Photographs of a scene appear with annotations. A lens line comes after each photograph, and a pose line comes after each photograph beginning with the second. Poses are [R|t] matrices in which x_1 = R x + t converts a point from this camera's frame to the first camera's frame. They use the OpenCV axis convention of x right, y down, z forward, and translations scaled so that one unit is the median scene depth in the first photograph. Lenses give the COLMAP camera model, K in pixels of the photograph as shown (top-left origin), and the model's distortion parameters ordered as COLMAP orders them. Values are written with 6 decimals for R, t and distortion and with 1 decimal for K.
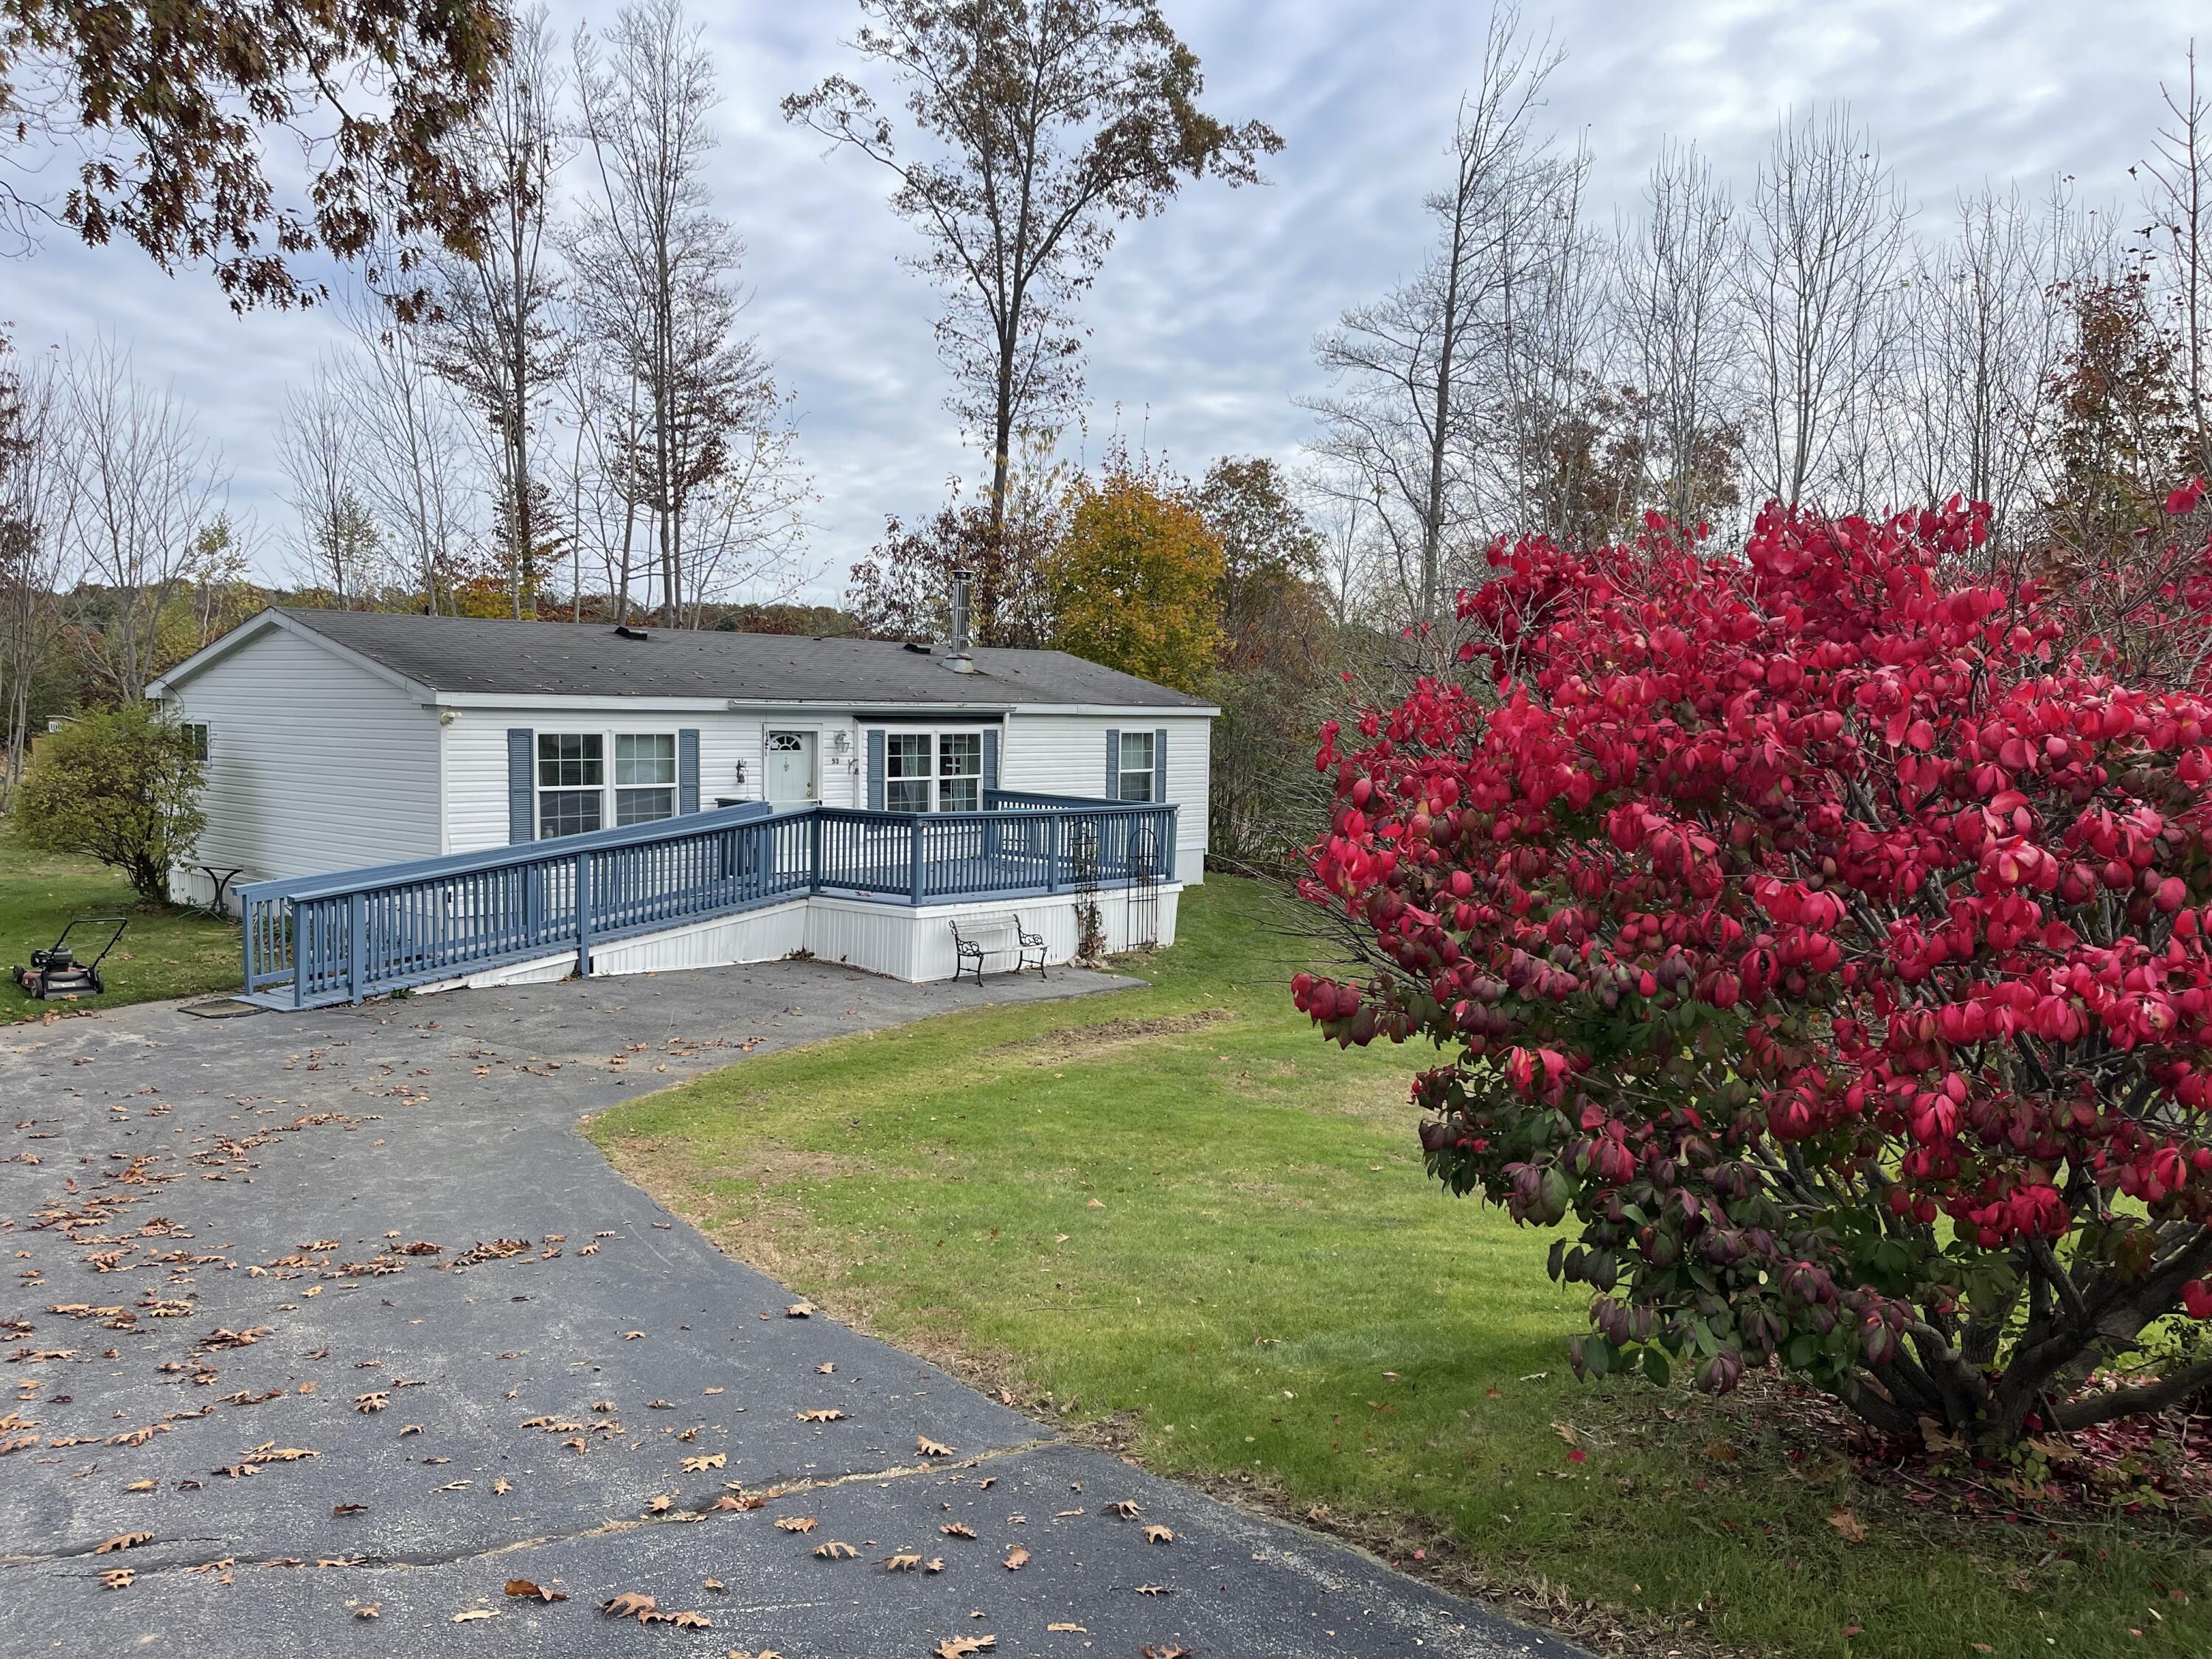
lens RADIAL K [[1669.1, 0, 1106.0], [0, 1669.1, 829.5], [0, 0, 1]] dist [0.098337, -0.124347]
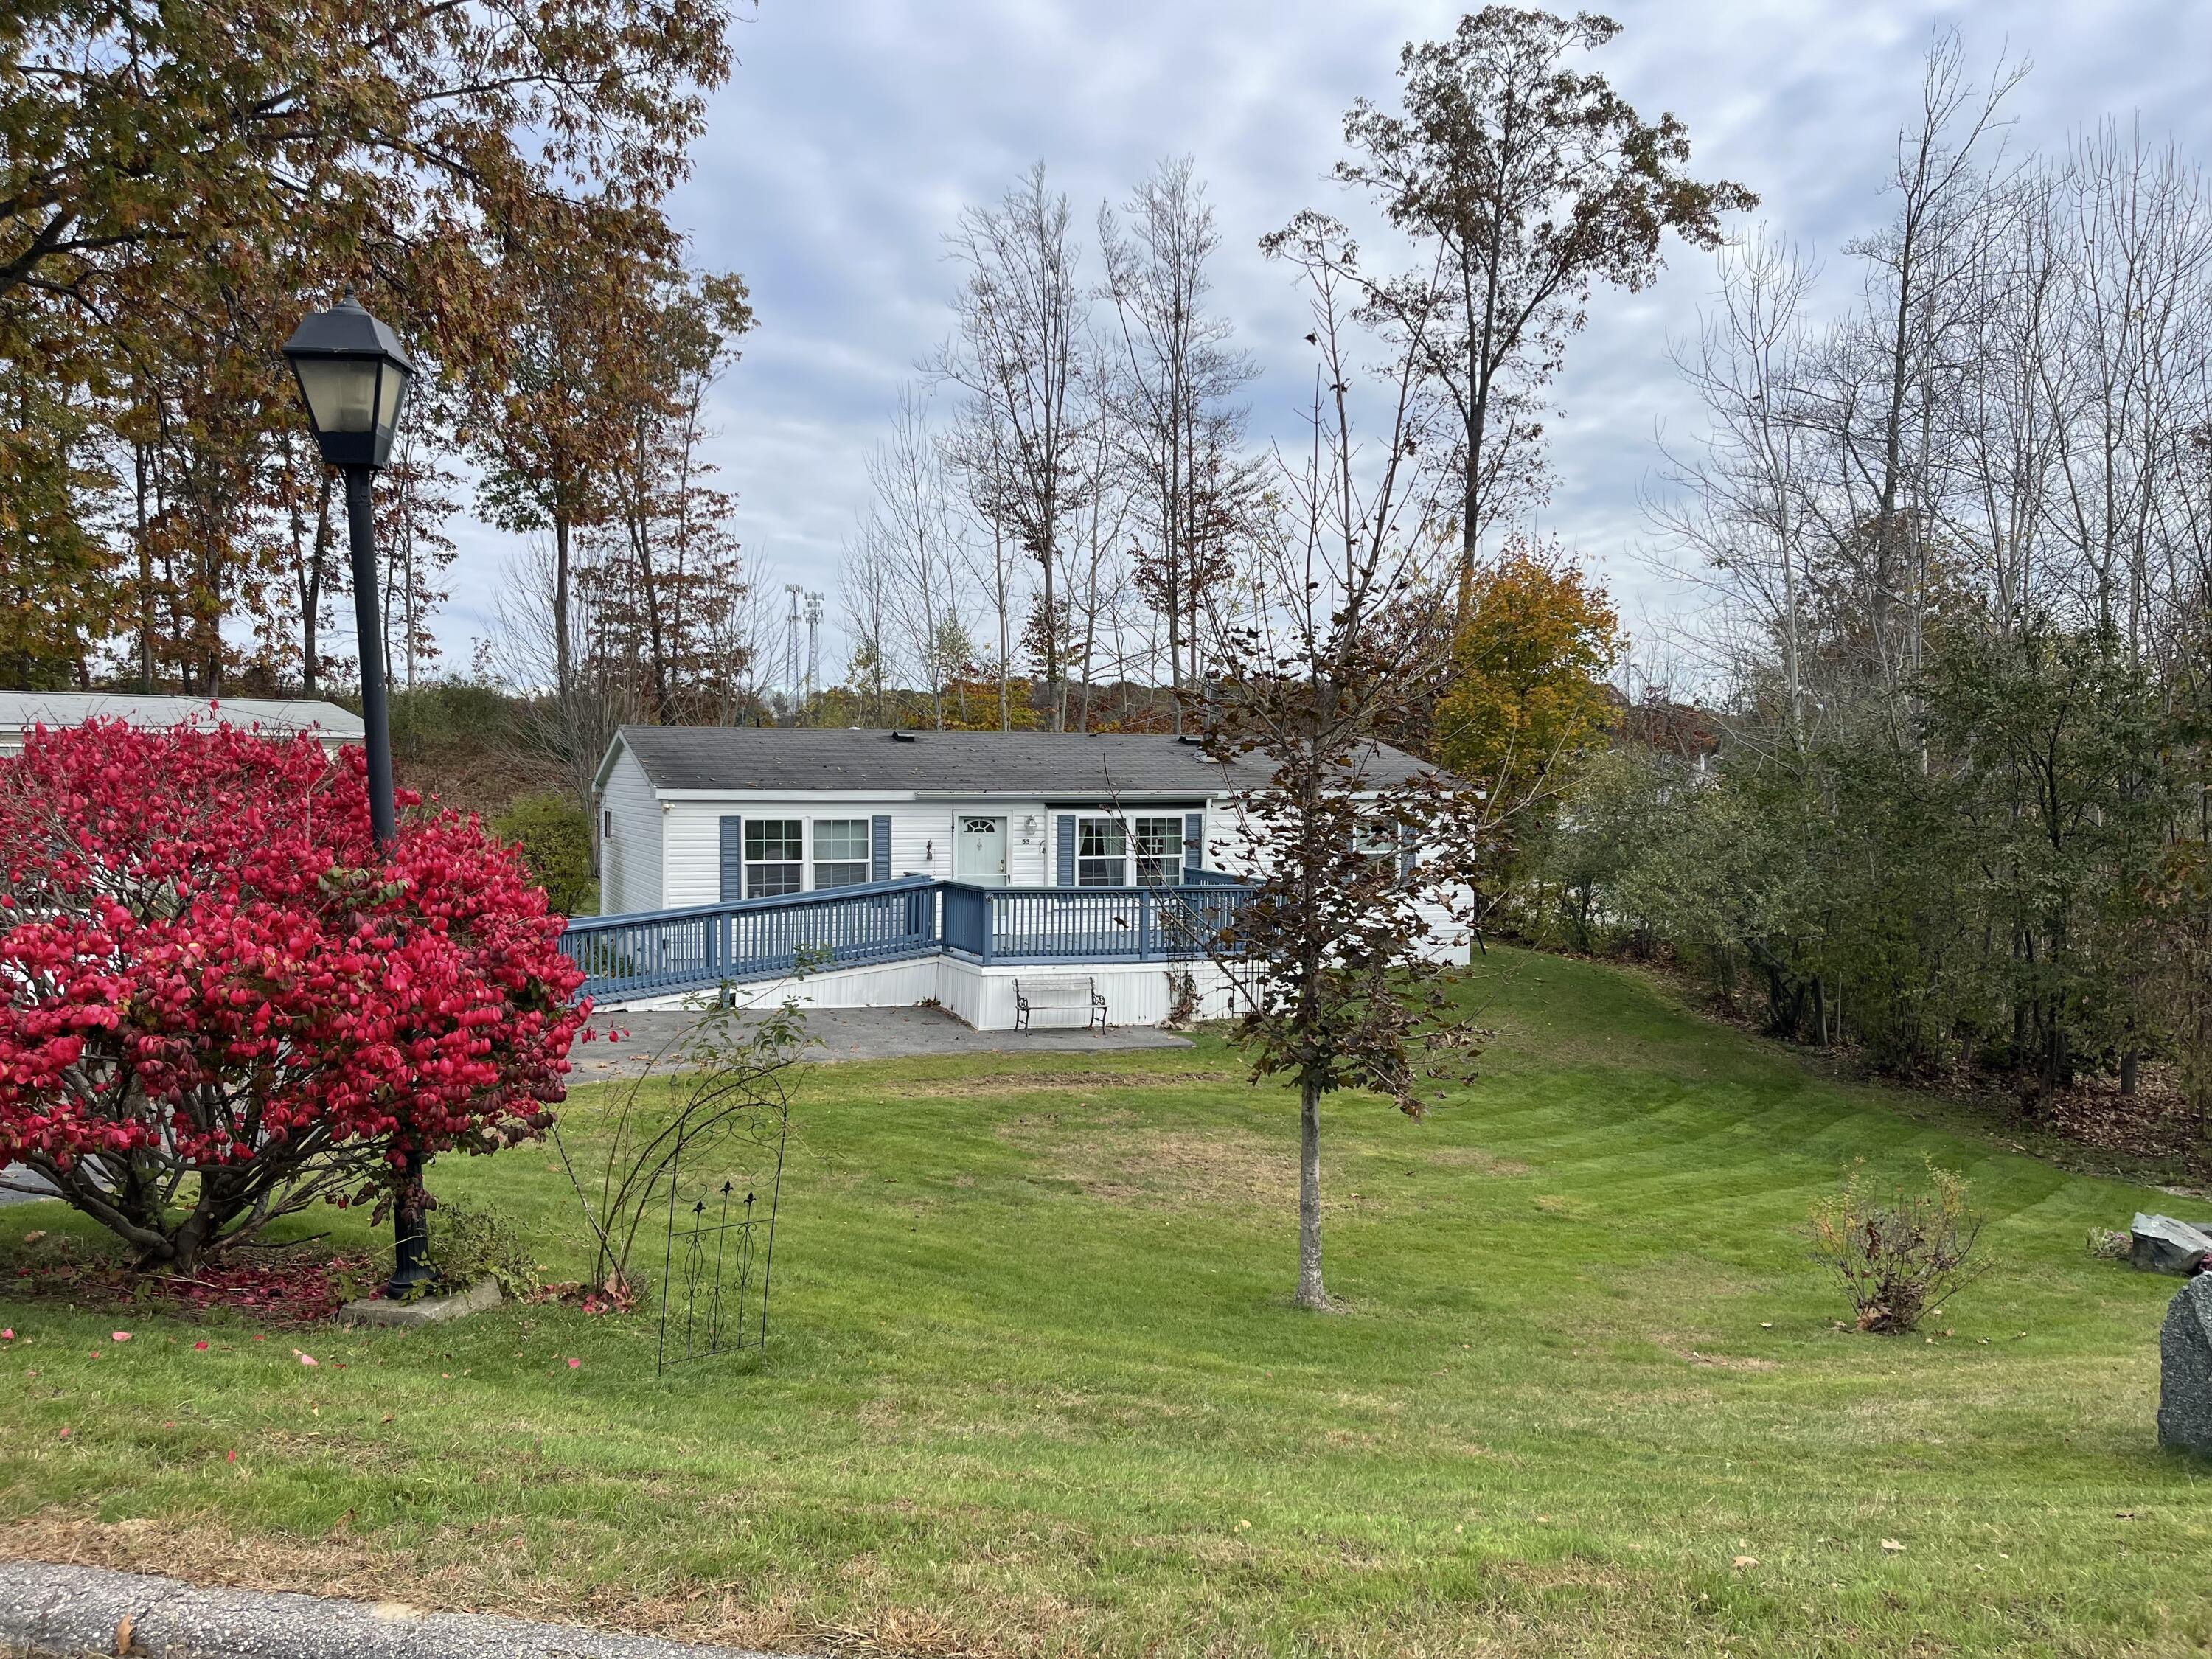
lens RADIAL K [[1651.0, 0, 1114.9], [0, 1651.0, 864.7], [0, 0, 1]] dist [0.091432, -0.114375]
pose [[0.897808, 0.015071, -0.440129, 0.375279], [-0.024835, 0.999556, -0.016433, -0.006804], [0.439686, 0.025684, 0.897784, -0.011039]]
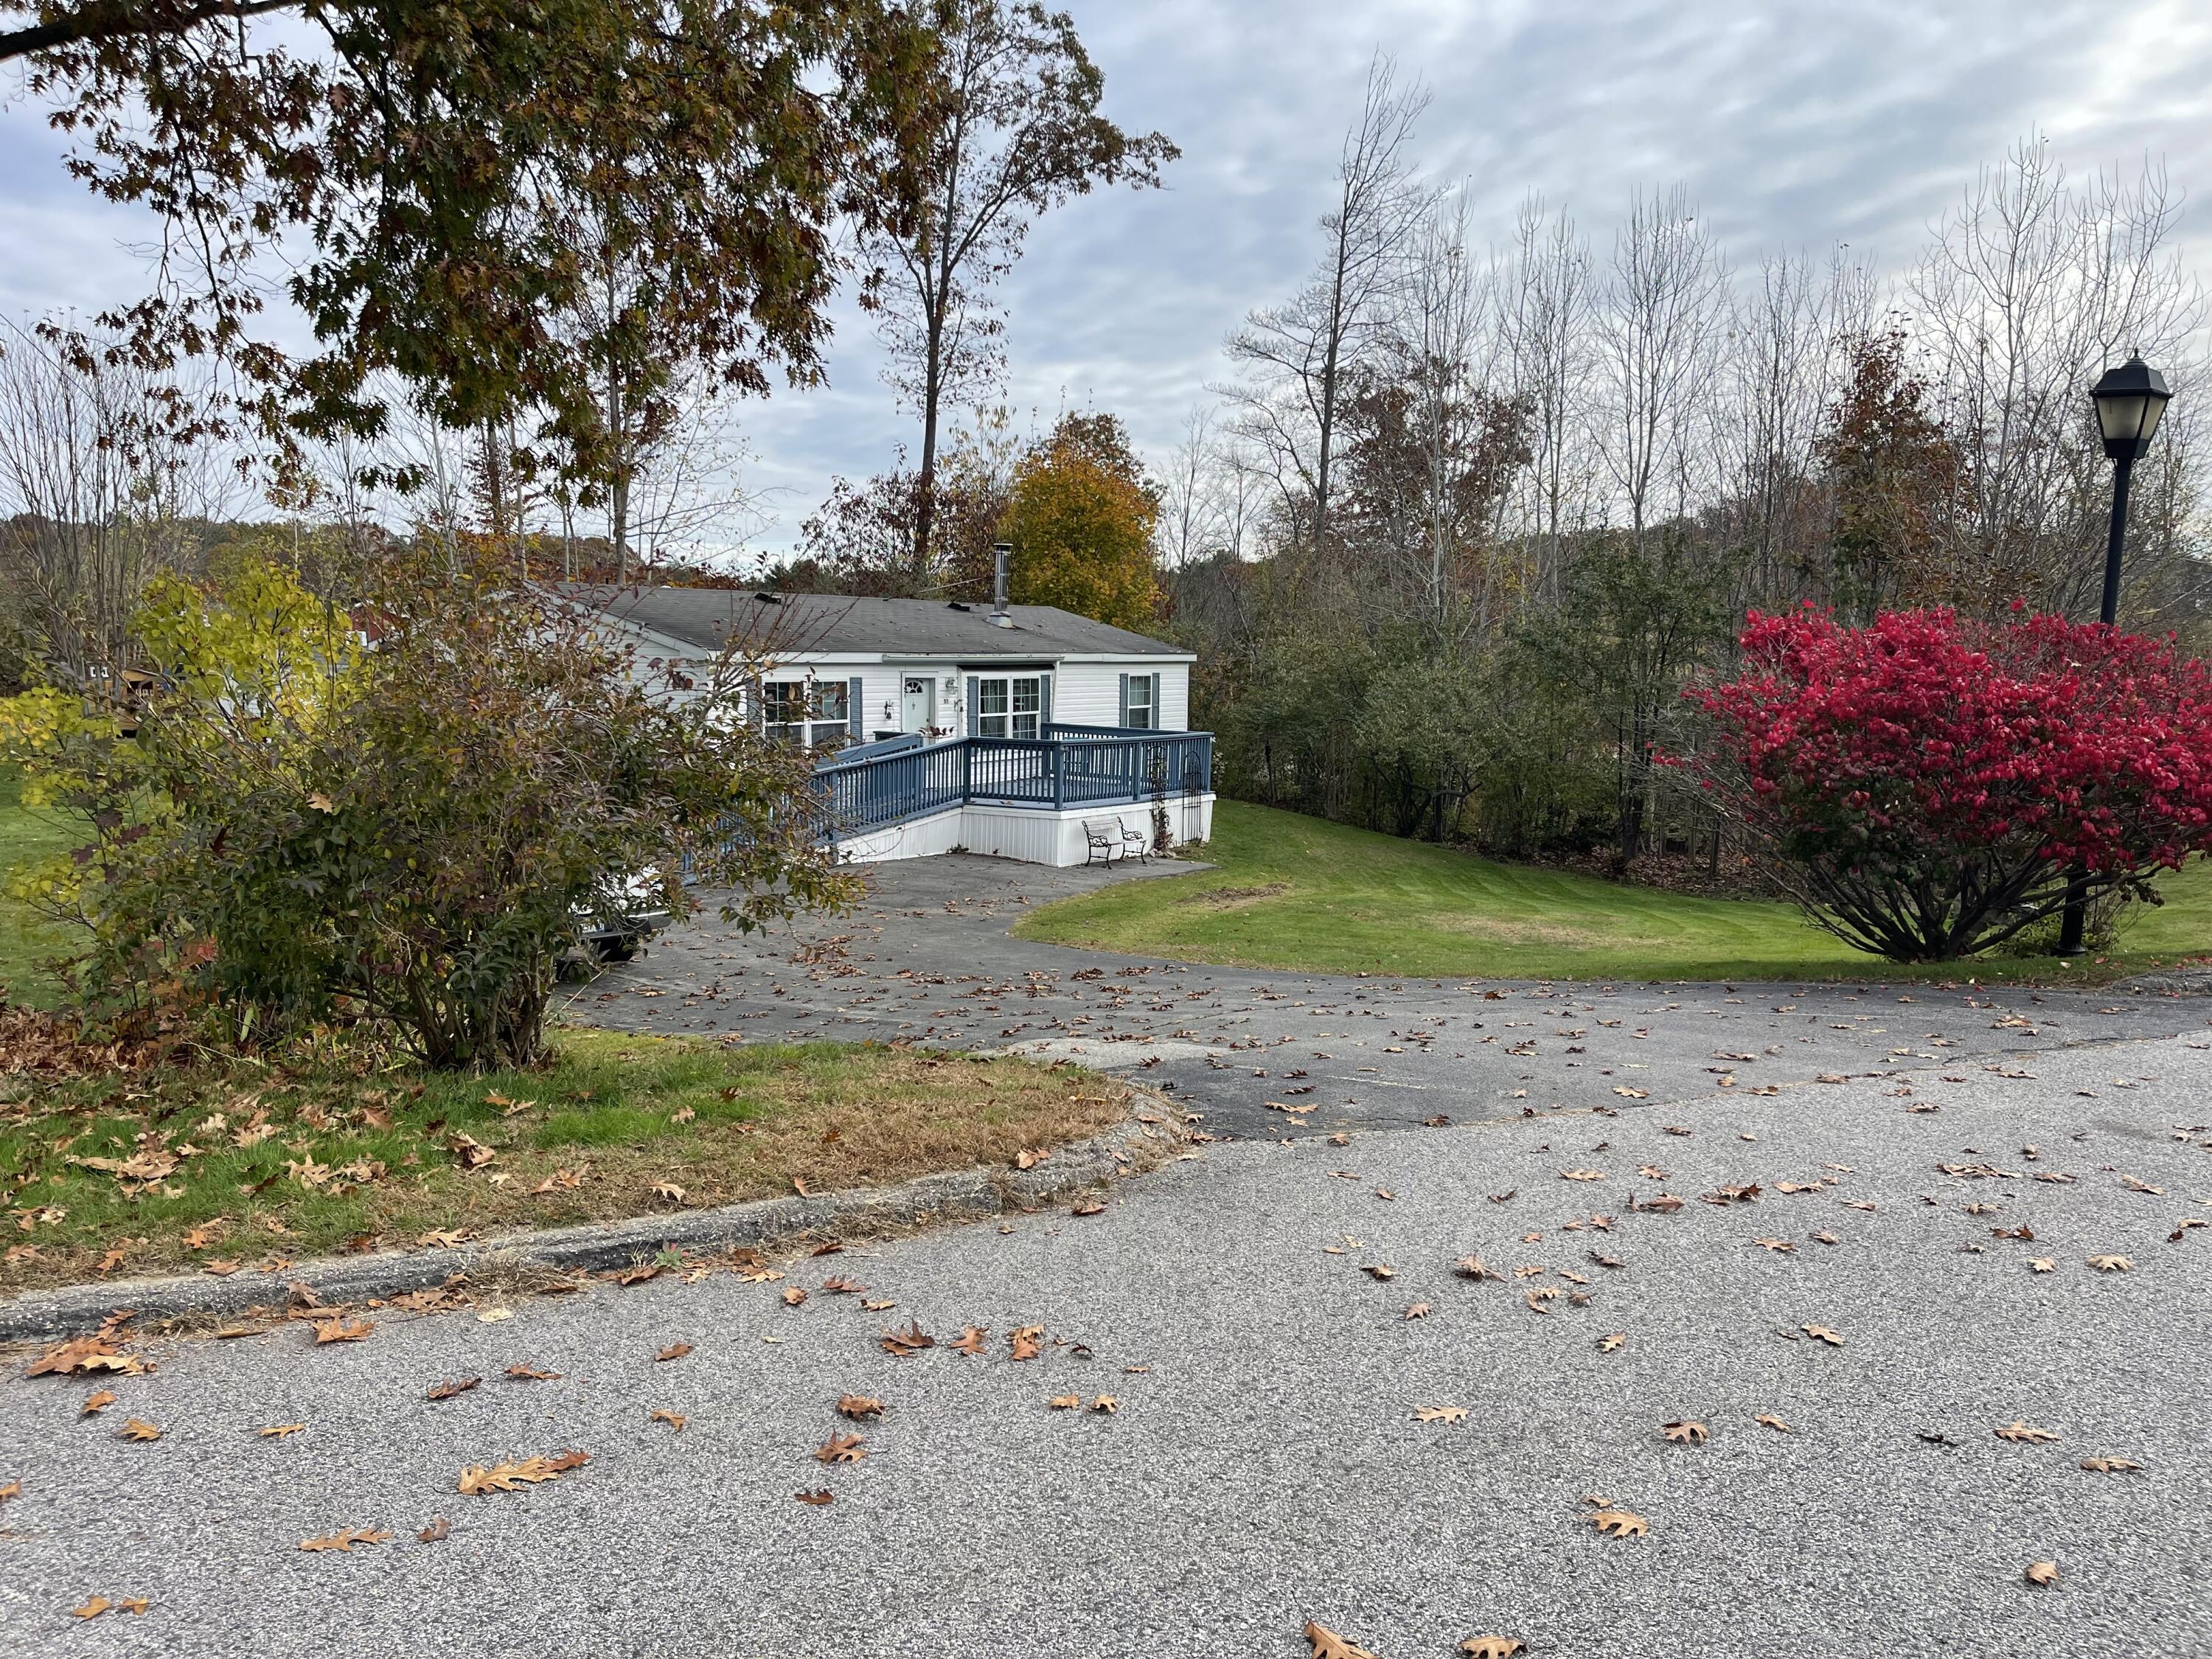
lens RADIAL K [[1669.1, 0, 1106.0], [0, 1669.1, 829.5], [0, 0, 1]] dist [0.098337, -0.124347]
pose [[0.990267, -0.017561, 0.138066, -0.202748], [0.012048, 0.999100, 0.040666, 0.005844], [-0.138656, -0.038607, 0.989588, -0.255304]]
